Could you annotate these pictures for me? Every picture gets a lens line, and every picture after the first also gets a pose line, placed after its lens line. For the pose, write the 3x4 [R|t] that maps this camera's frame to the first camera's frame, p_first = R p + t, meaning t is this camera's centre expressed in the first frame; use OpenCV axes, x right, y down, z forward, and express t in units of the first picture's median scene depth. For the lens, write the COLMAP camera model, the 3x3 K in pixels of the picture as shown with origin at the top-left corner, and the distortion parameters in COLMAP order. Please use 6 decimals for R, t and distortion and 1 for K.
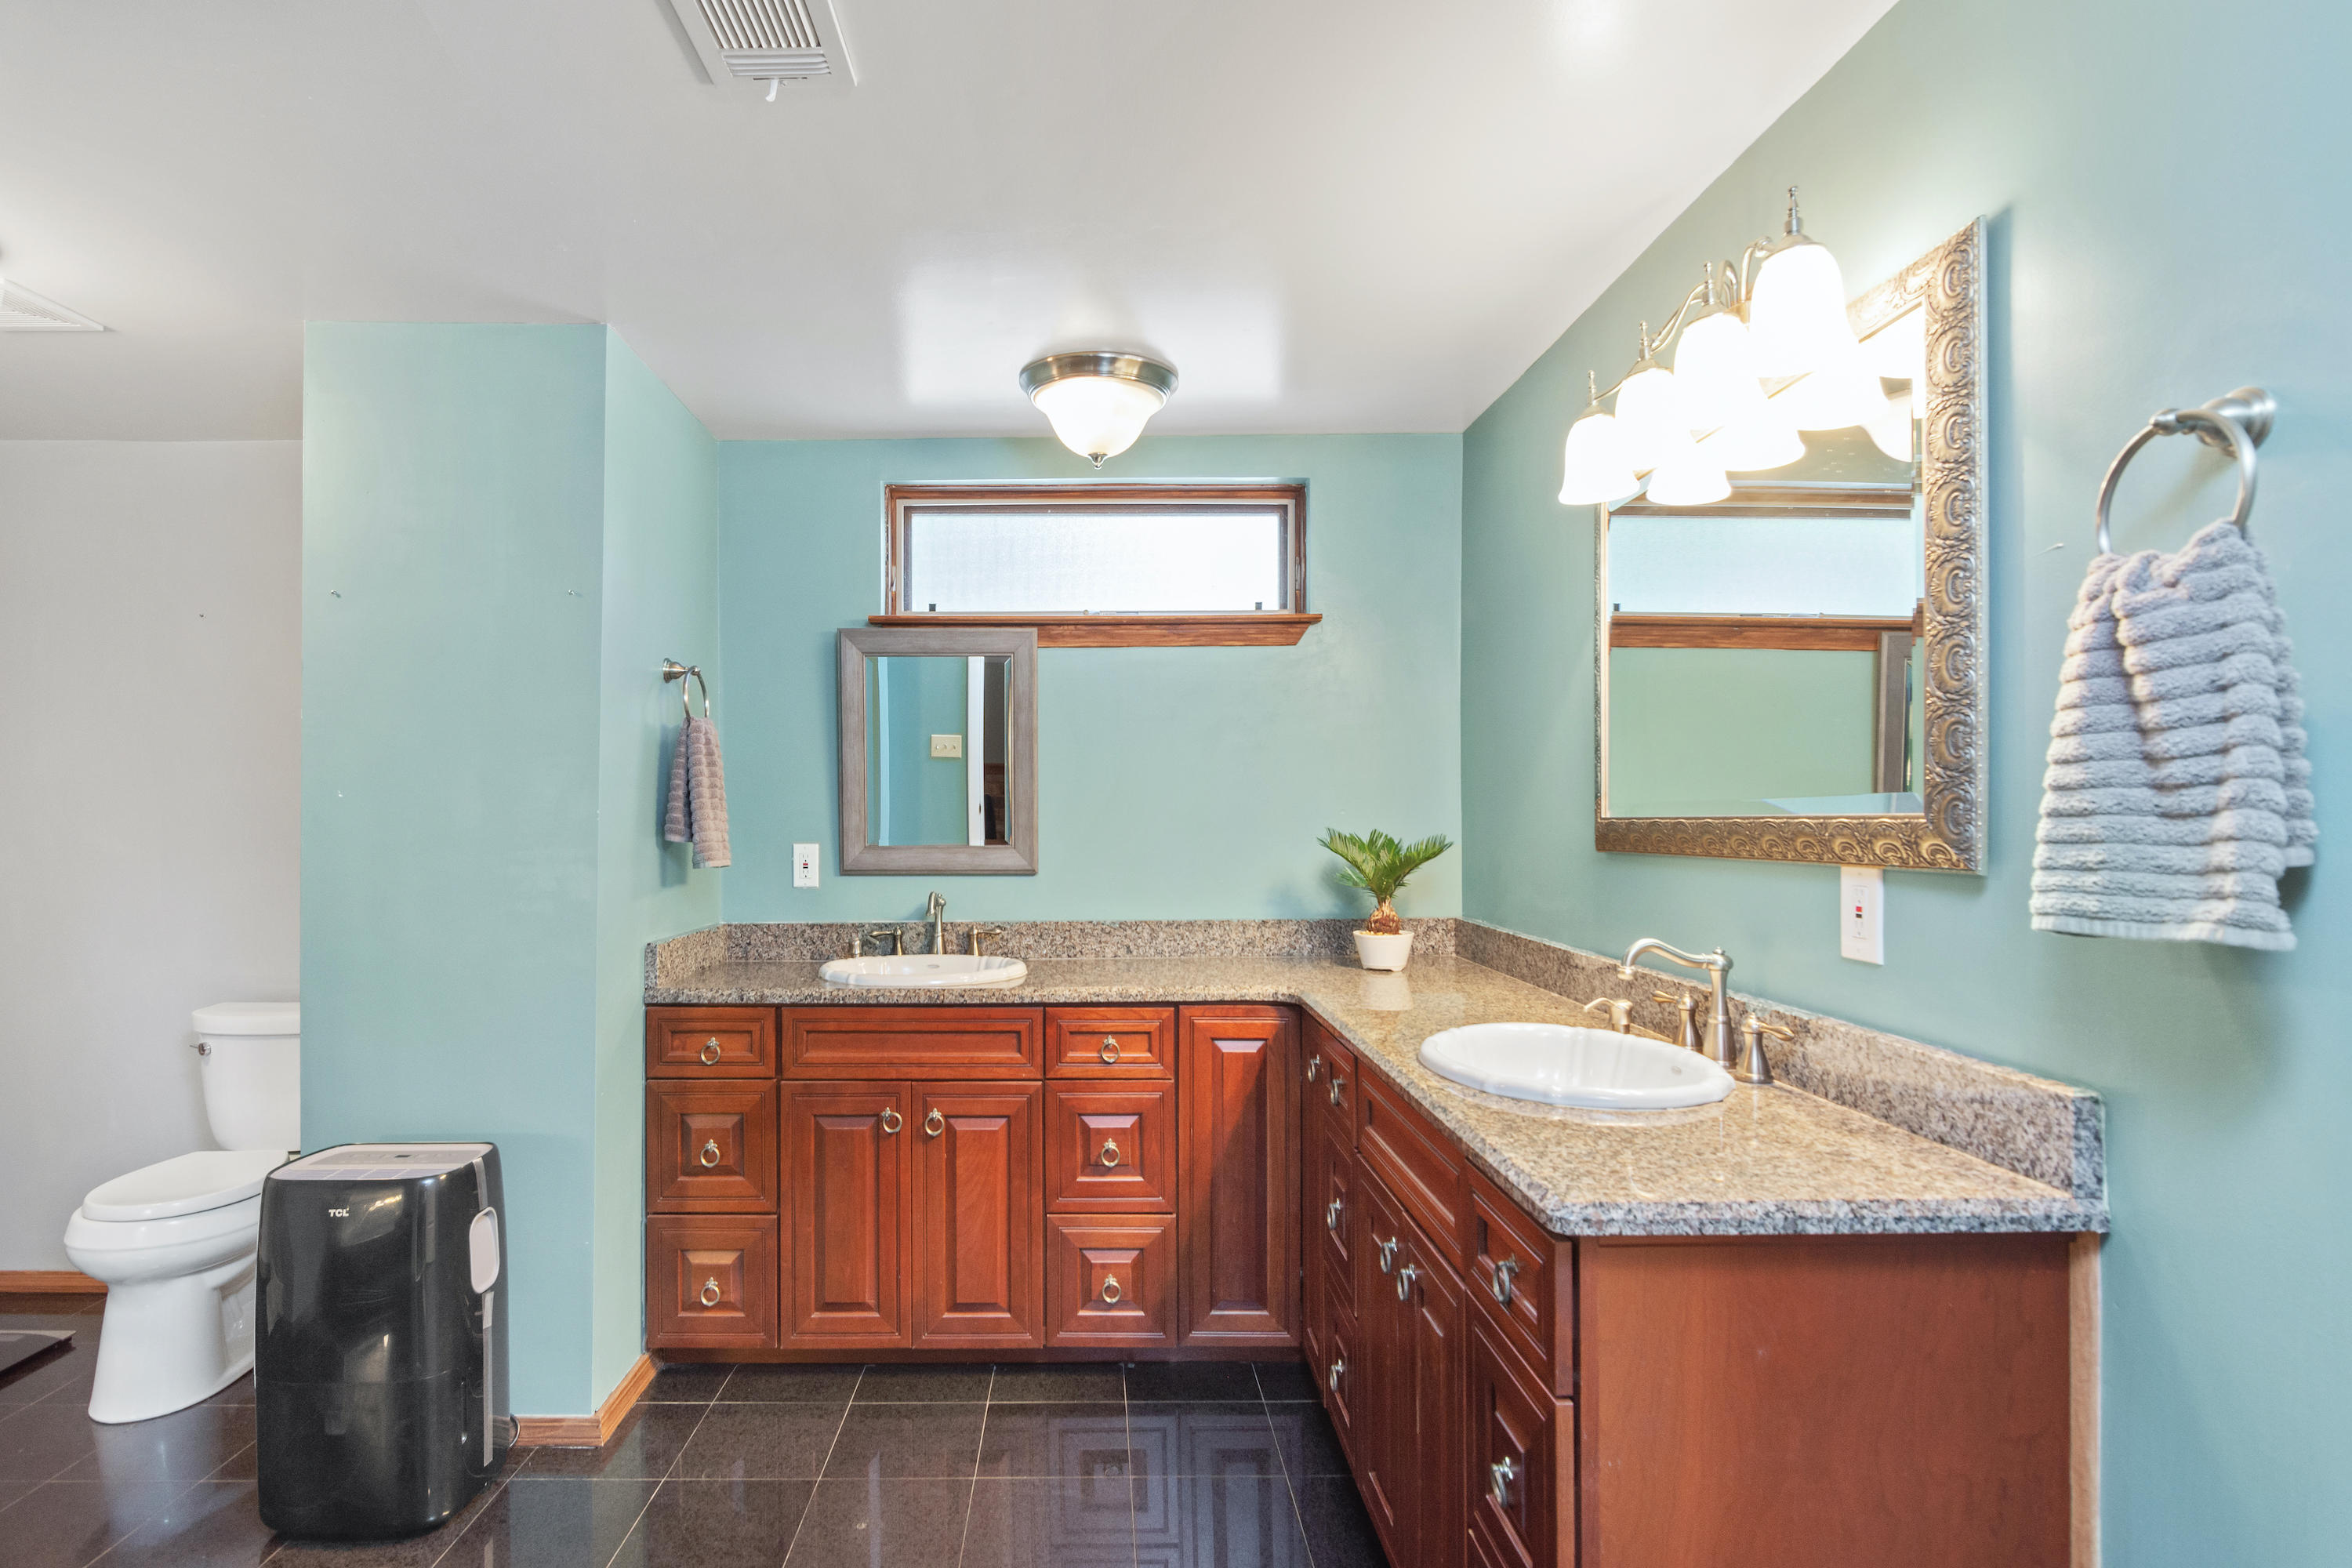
lens RADIAL K [[1191.5, 0, 1173.7], [0, 1191.5, 805.5], [0, 0, 1]] dist [-0.006076, 0.000543]
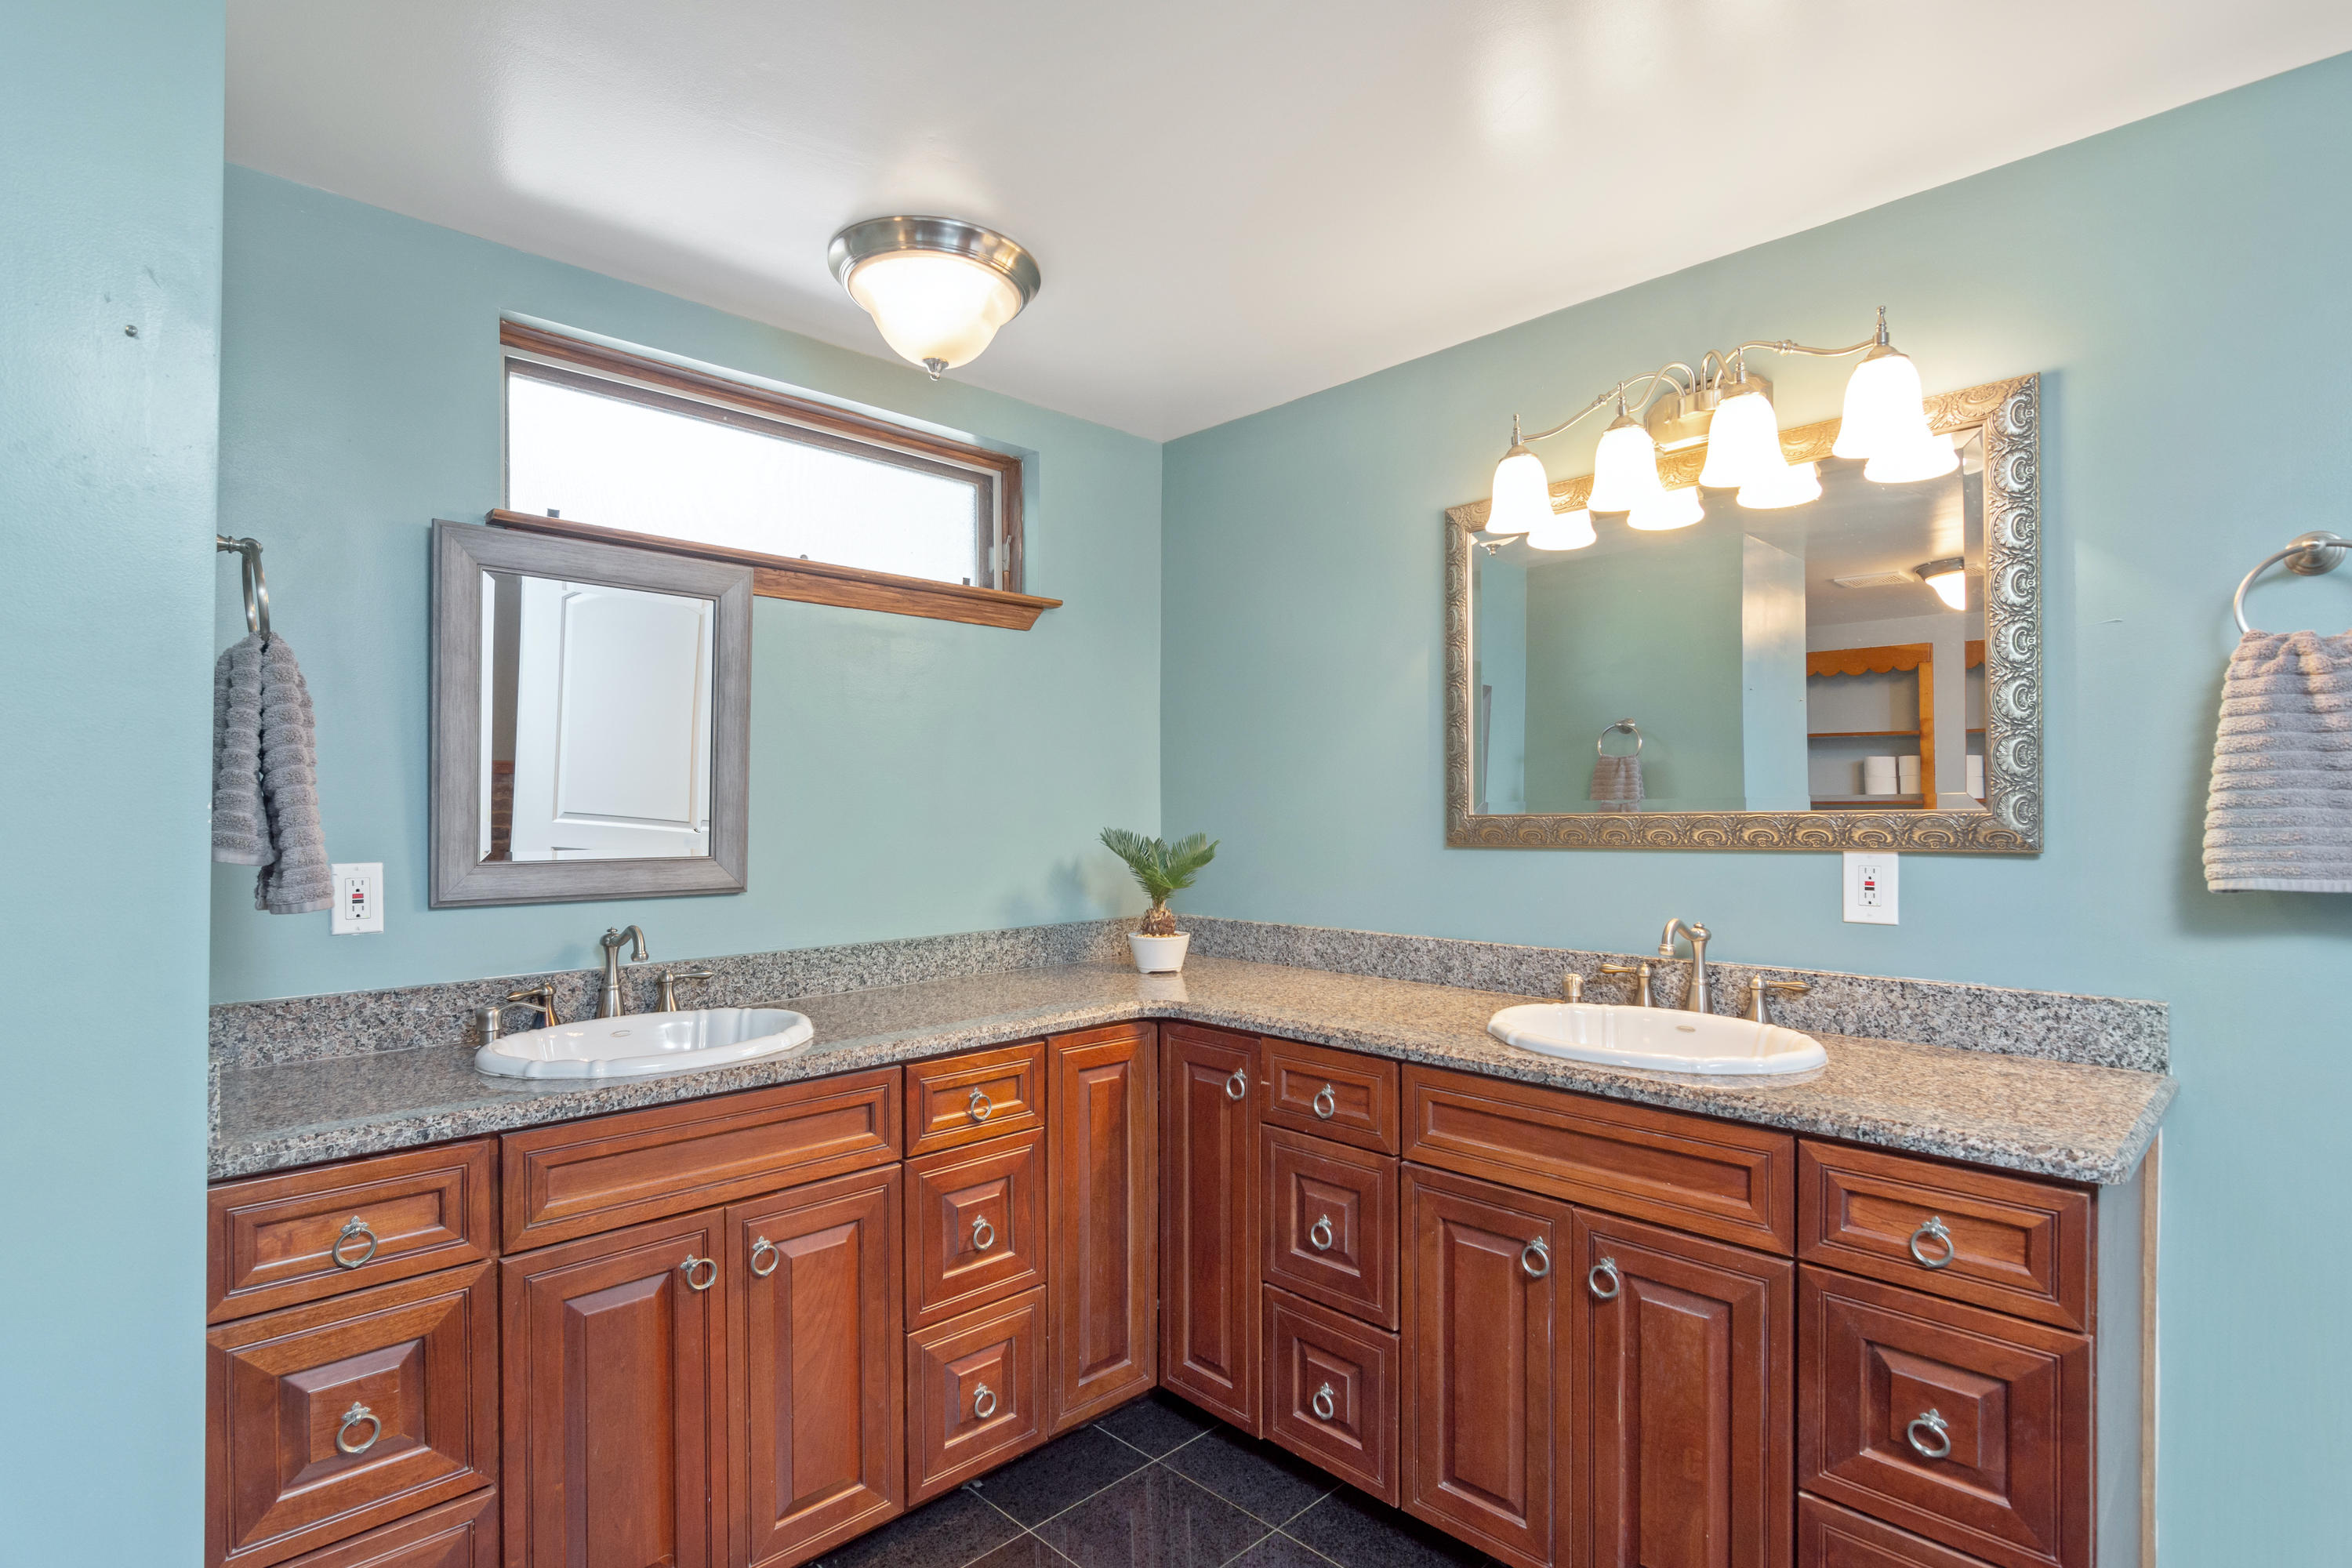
lens RADIAL K [[1047.2, 0, 1129.6], [0, 1047.2, 817.1], [0, 0, 1]] dist [-0.005522, -0.000018]
pose [[0.739812, -0.001800, 0.672812, -0.451892], [-0.002456, 0.999983, 0.005375, 0.006133], [-0.672809, -0.005629, 0.739794, 0.405957]]
